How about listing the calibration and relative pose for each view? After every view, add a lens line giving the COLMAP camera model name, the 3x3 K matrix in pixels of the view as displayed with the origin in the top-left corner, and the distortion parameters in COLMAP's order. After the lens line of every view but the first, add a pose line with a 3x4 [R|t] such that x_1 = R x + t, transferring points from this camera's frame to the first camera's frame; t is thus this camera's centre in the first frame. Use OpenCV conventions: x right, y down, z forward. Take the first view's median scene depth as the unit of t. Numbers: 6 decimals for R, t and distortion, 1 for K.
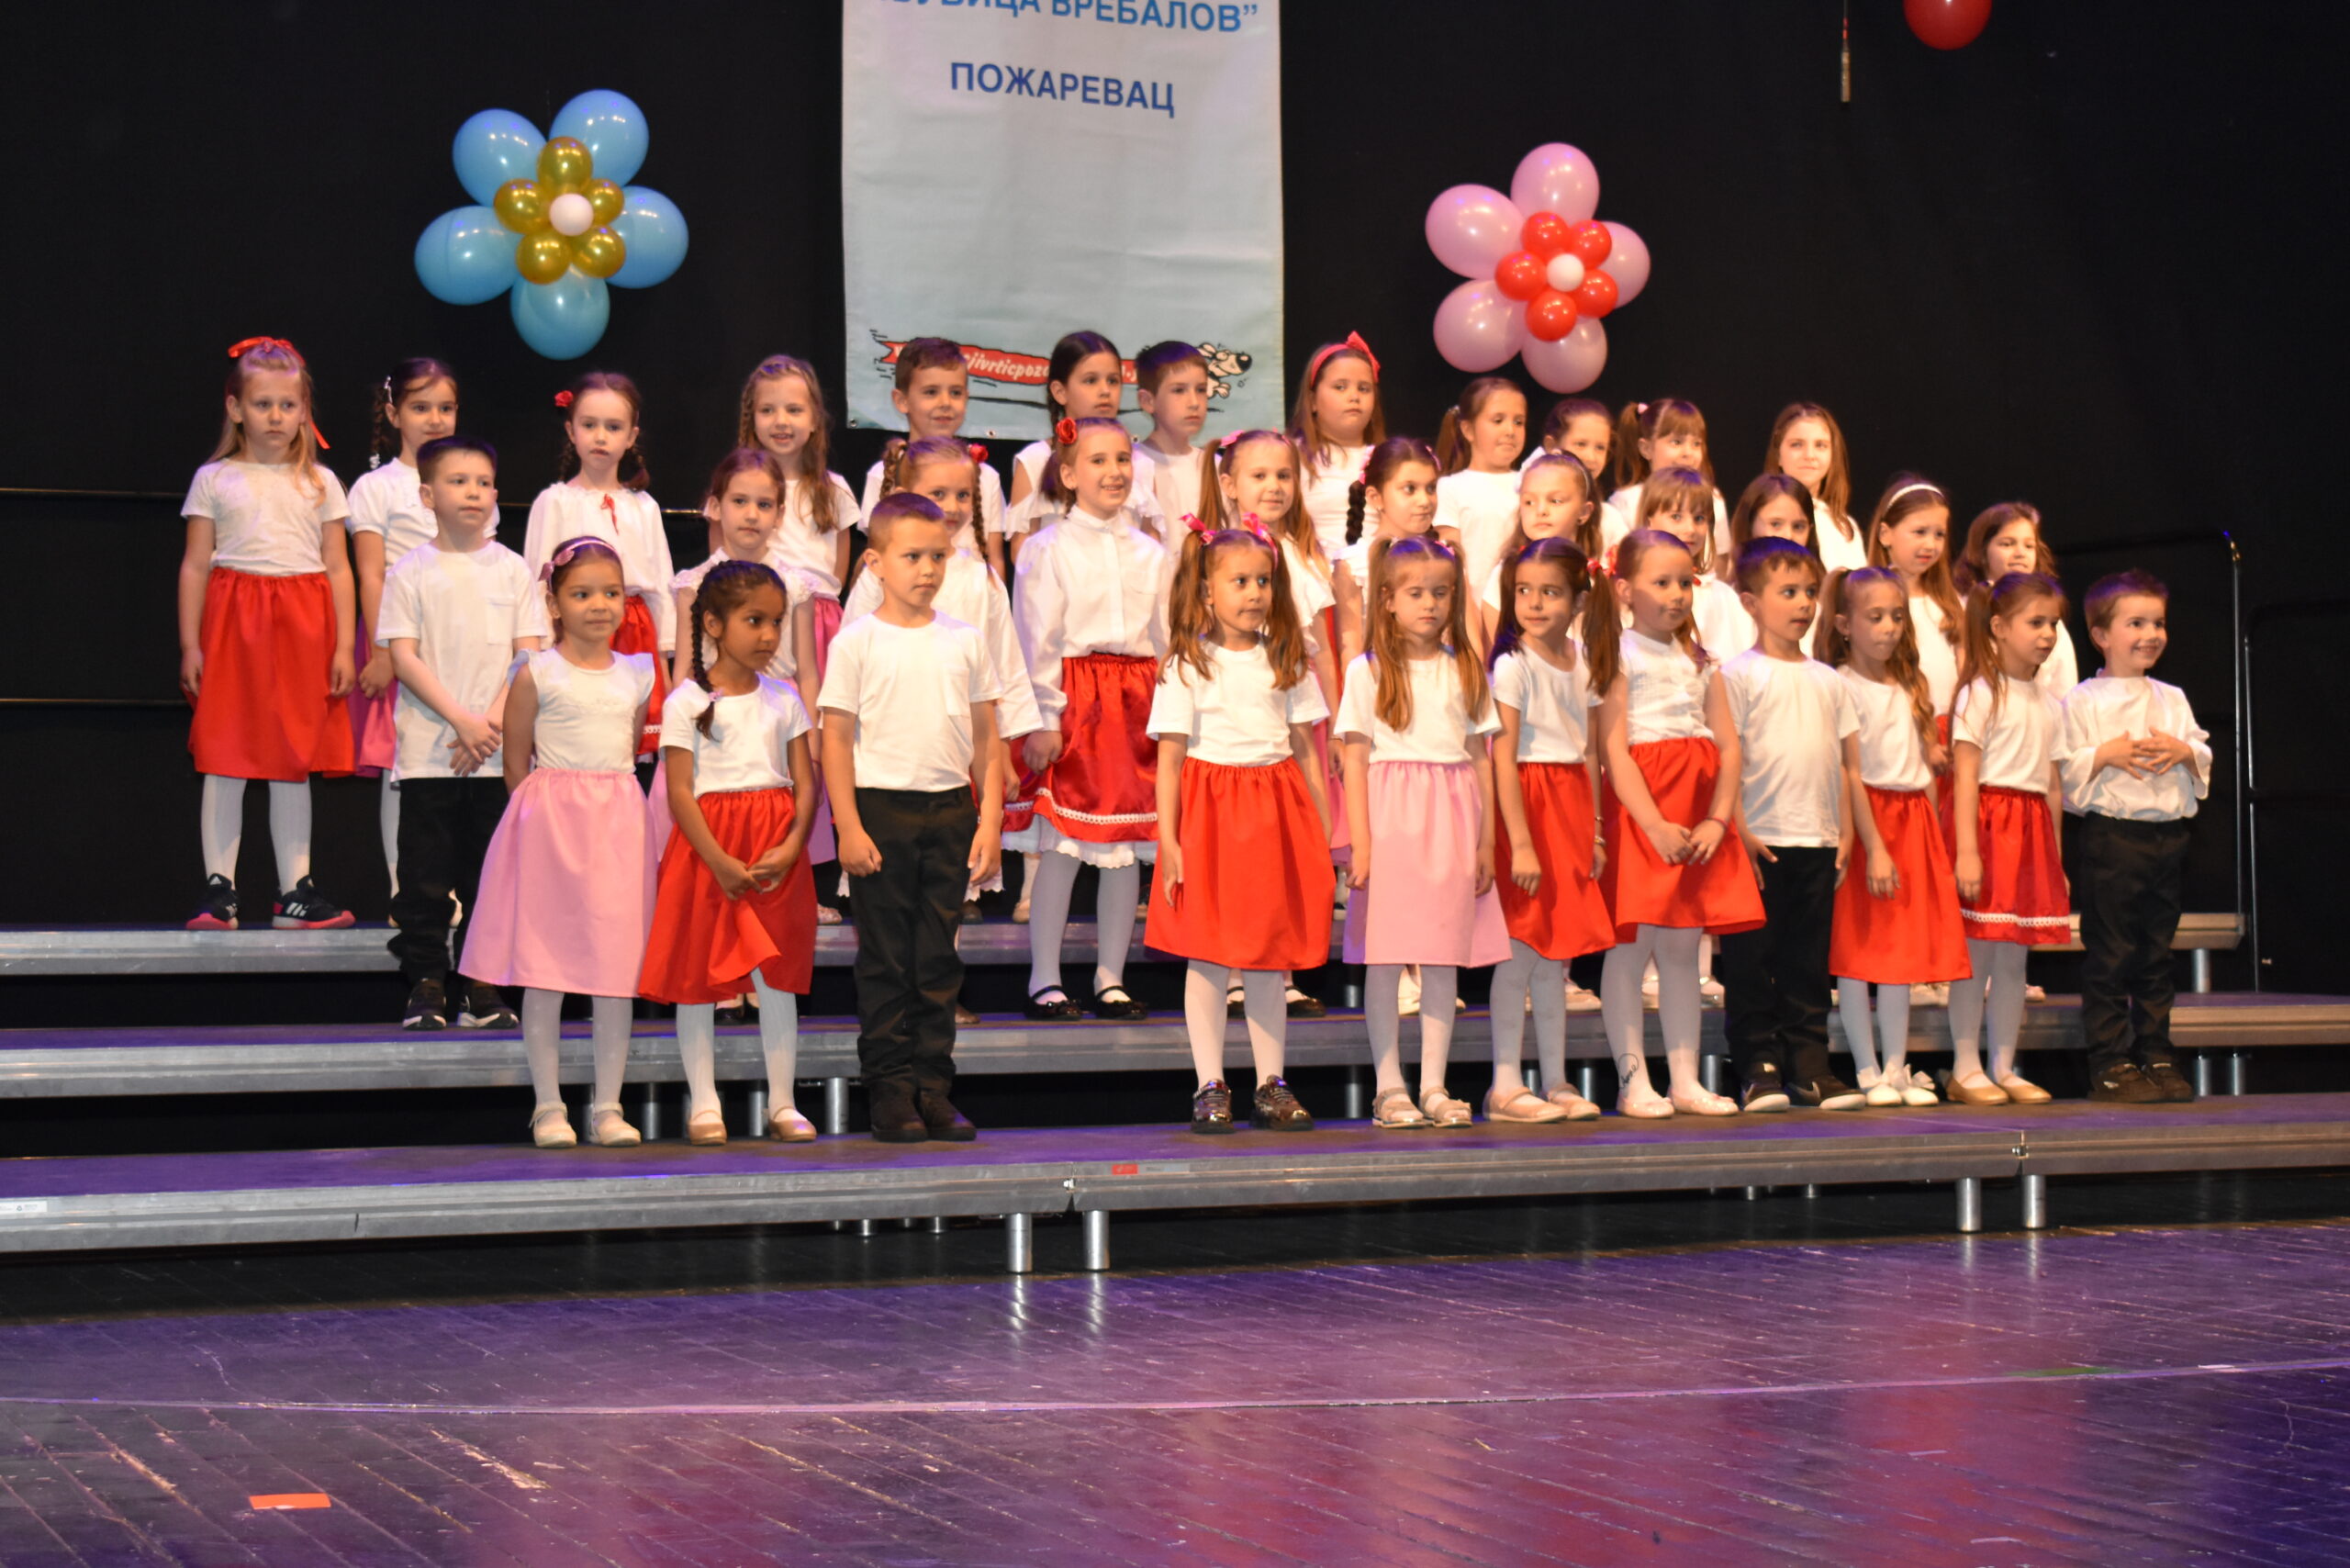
lens RADIAL K [[4535.0, 0, 1173.6], [0, 4535.0, 785.9], [0, 0, 1]] dist [-0.125288, 0.000000]
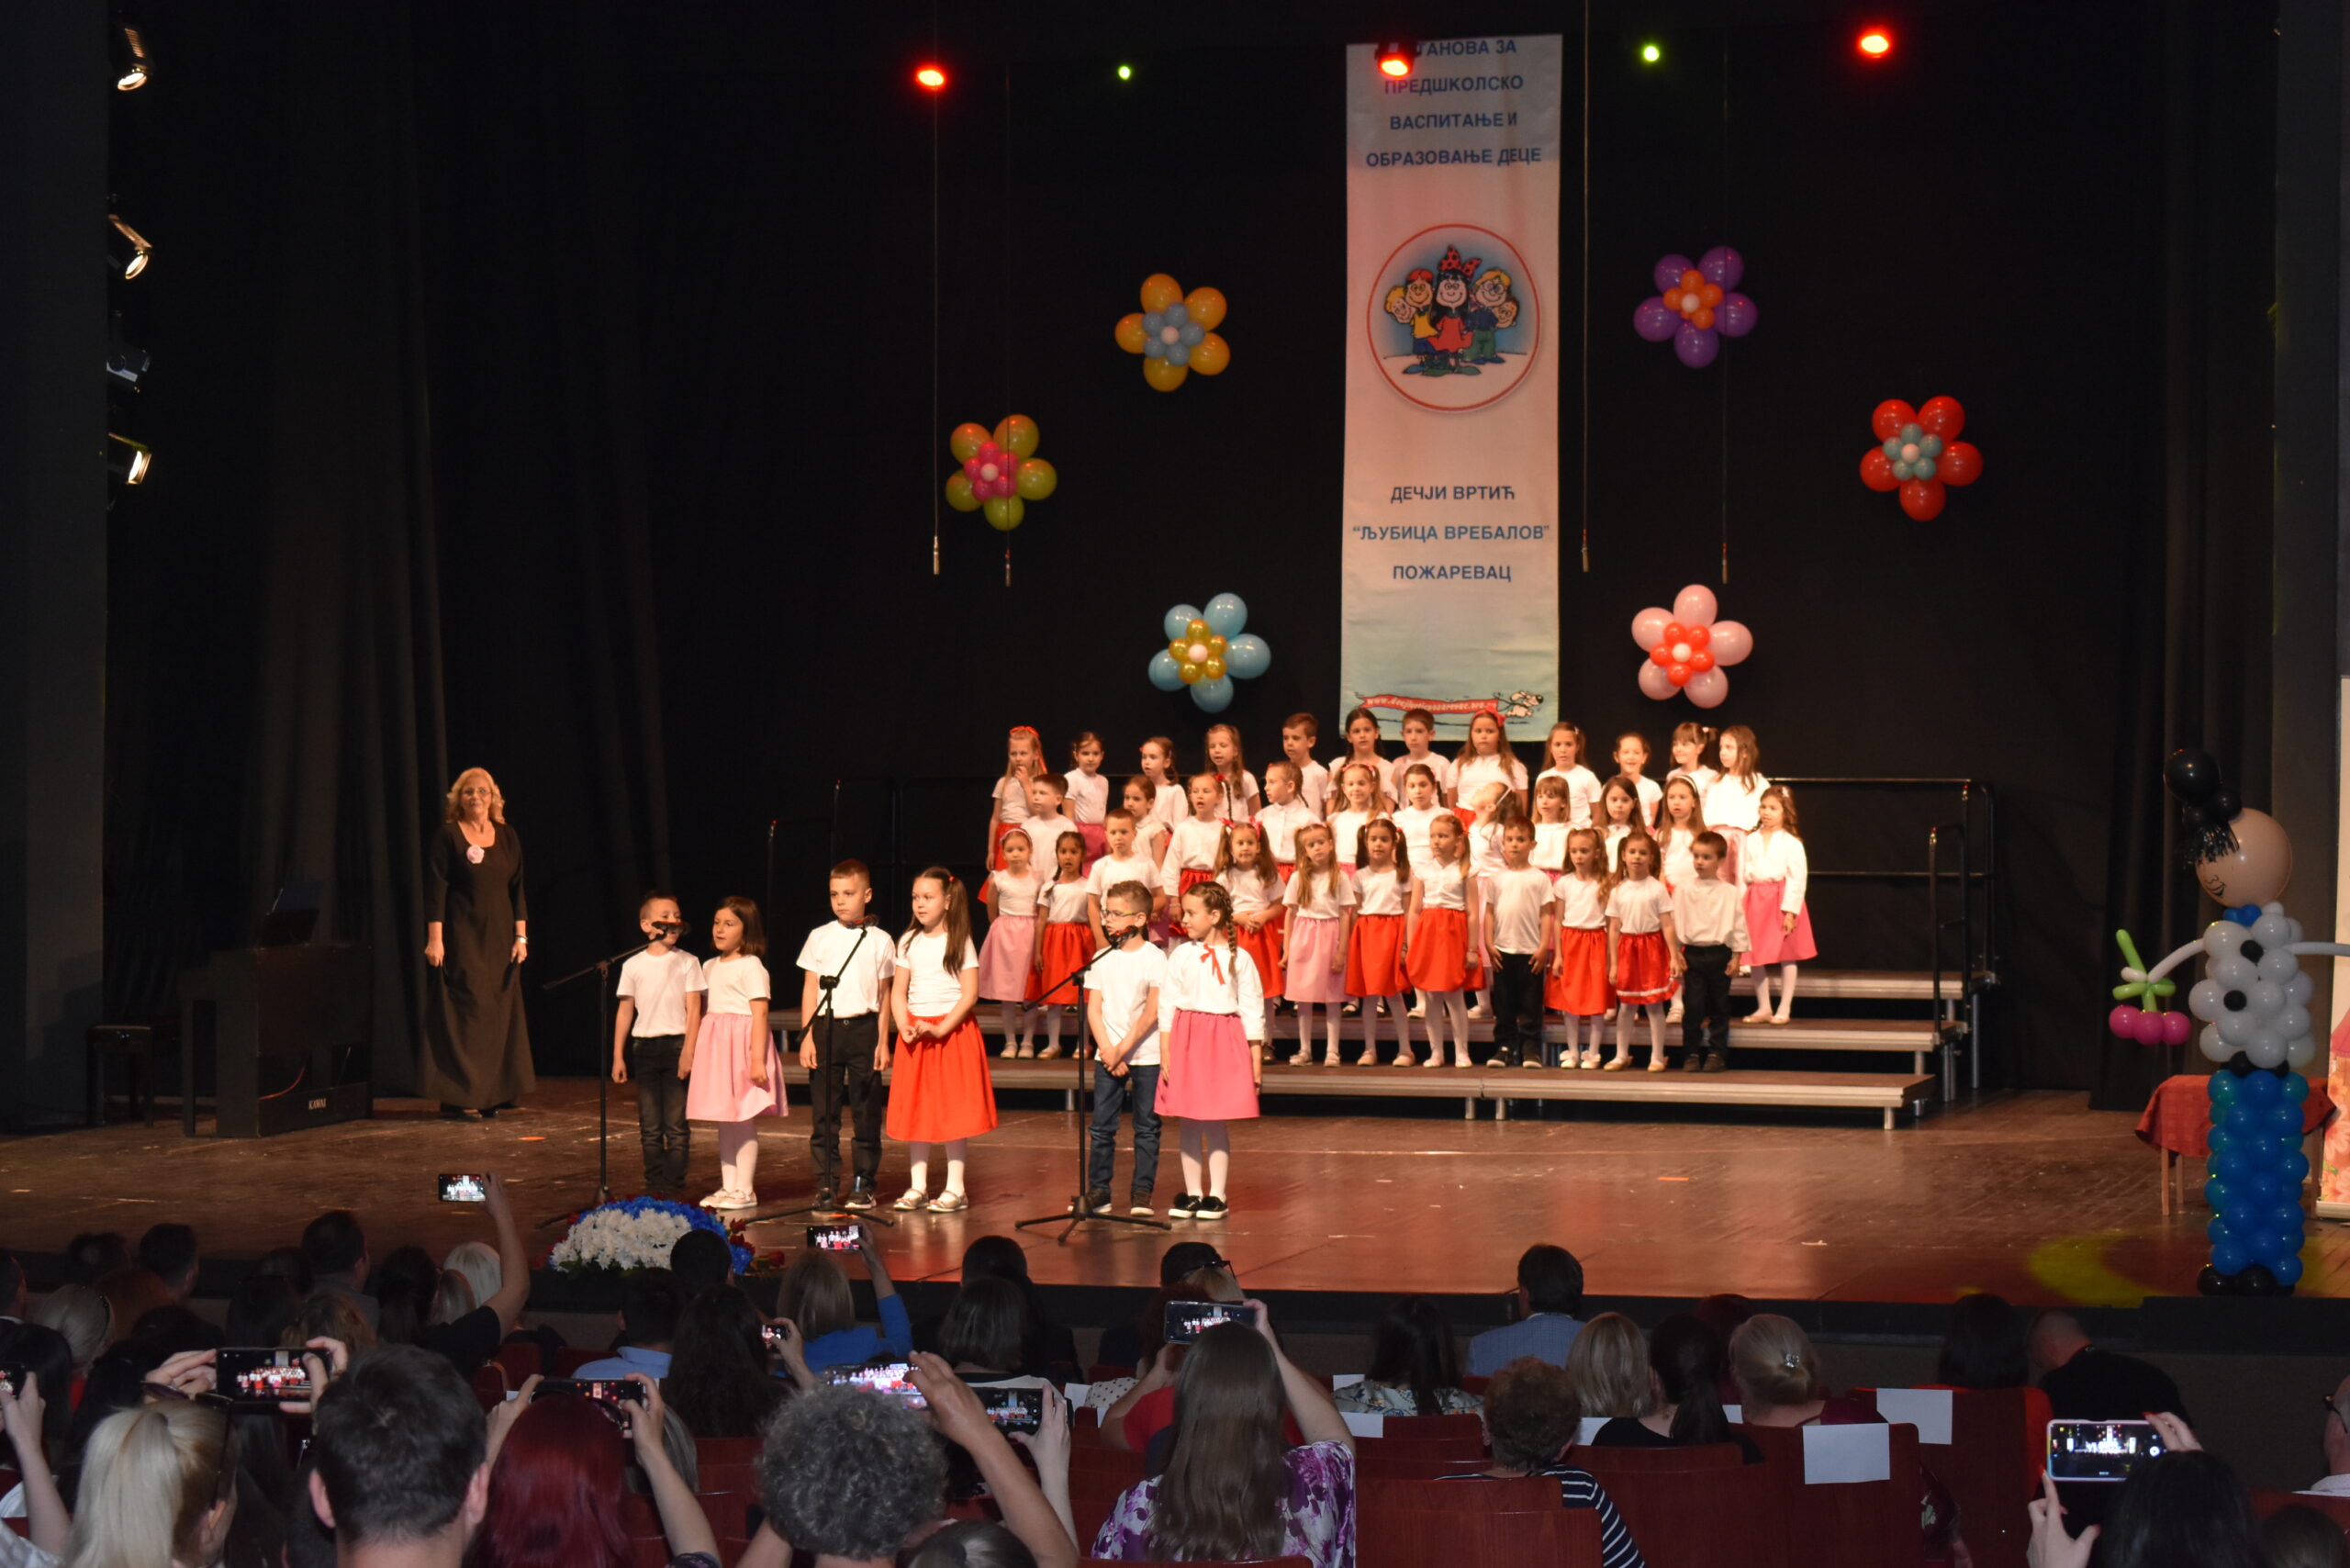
lens RADIAL K [[5712.9, 0, 1175.4], [0, 5712.9, 778.8], [0, 0, 1]] dist [0.071325, 0.000000]
pose [[0.775607, 0.012506, -0.631093, 1.598774], [0.012806, 0.999286, 0.035542, -0.157251], [0.631087, -0.035648, 0.774893, -1.188967]]
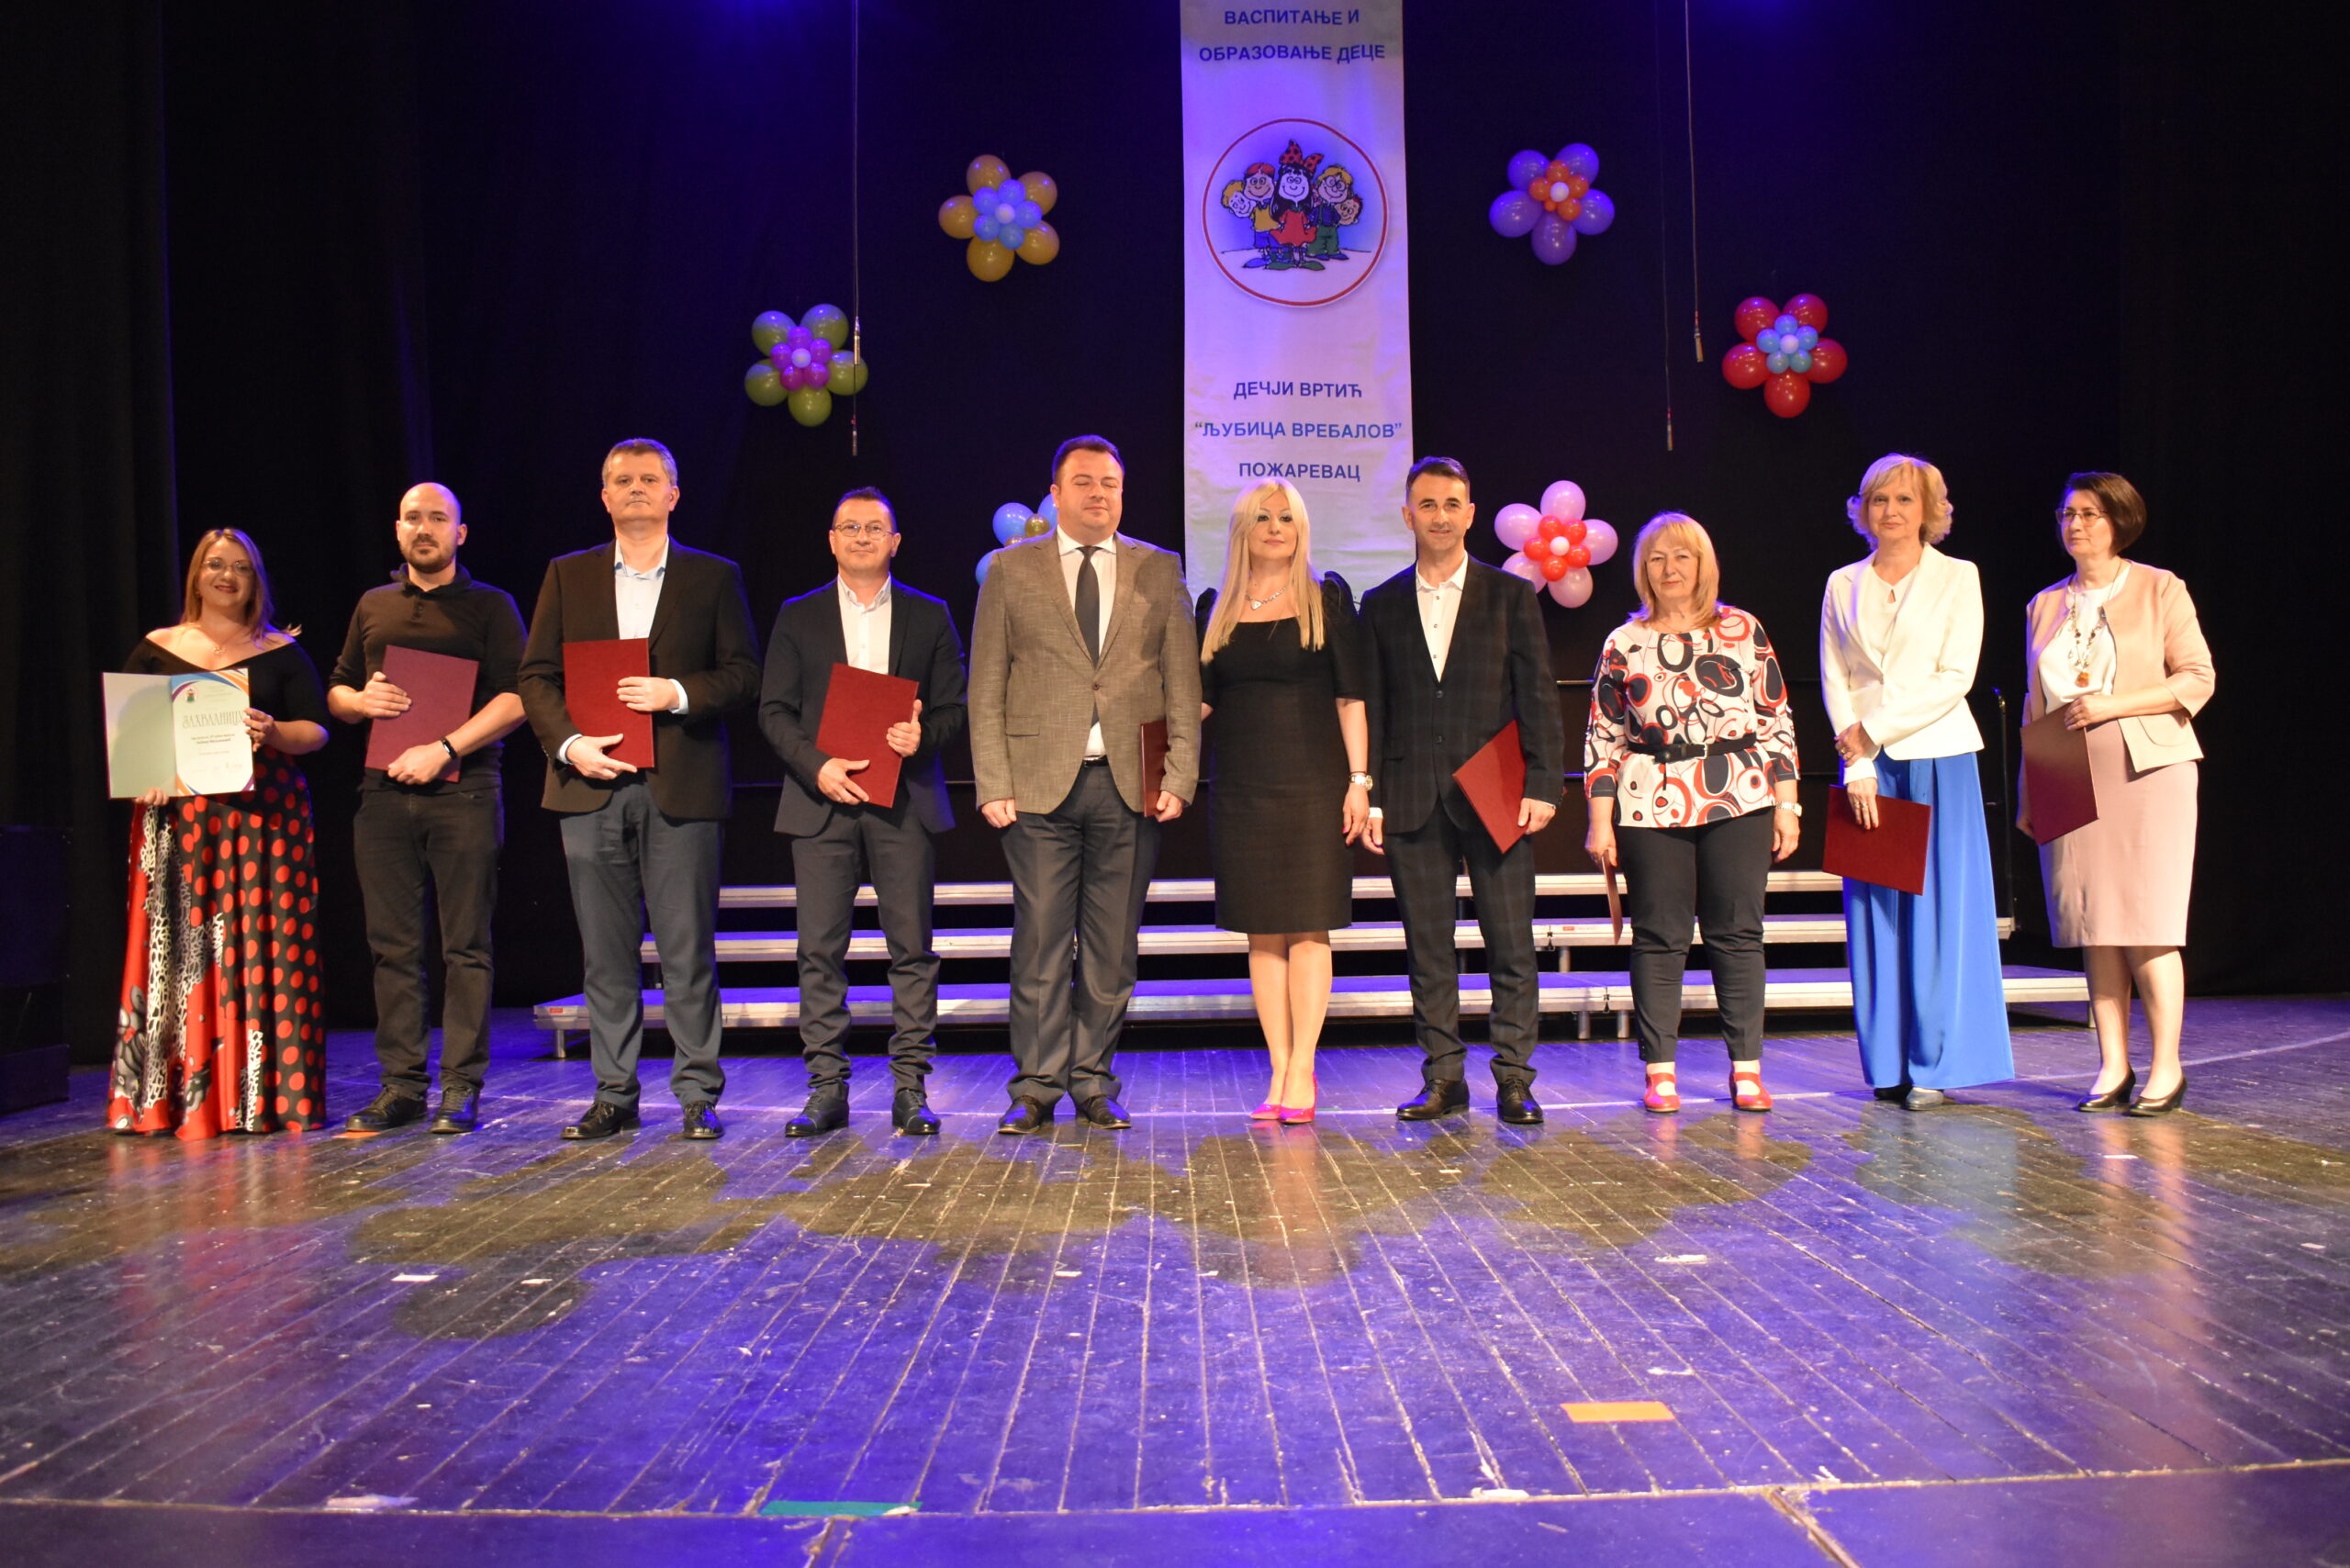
lens RADIAL K [[2192.8, 0, 1175.1], [0, 2192.8, 795.9], [0, 0, 1]] dist [-0.083338, 0.000000]
pose [[0.936402, -0.019483, -0.350389, 0.272253], [0.019012, 0.999808, -0.004785, -0.003328], [0.350415, -0.002181, 0.936592, 0.049810]]
